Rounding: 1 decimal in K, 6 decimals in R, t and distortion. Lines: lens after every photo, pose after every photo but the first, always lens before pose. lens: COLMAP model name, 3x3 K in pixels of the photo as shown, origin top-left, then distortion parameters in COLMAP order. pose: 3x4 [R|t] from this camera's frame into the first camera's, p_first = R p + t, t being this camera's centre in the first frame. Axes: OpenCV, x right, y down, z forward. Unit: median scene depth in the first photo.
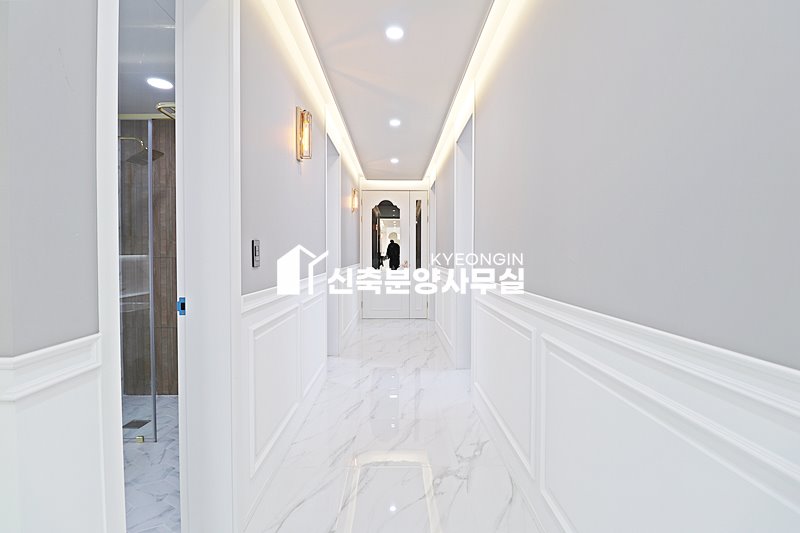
lens RADIAL K [[386.1, 0, 399.5], [0, 386.1, 263.8], [0, 0, 1]] dist [-0.001867, 0.000019]
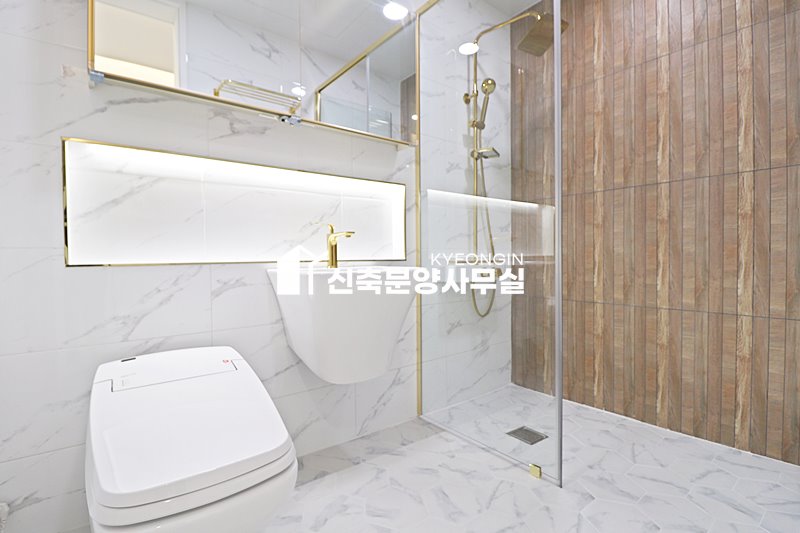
lens RADIAL K [[386.1, 0, 399.5], [0, 386.1, 263.8], [0, 0, 1]] dist [-0.001867, 0.000019]
pose [[0.614234, -0.004691, -0.789110, -0.246074], [-0.014847, 0.999737, -0.017500, 0.118574], [0.788985, 0.022464, 0.614002, 0.347767]]
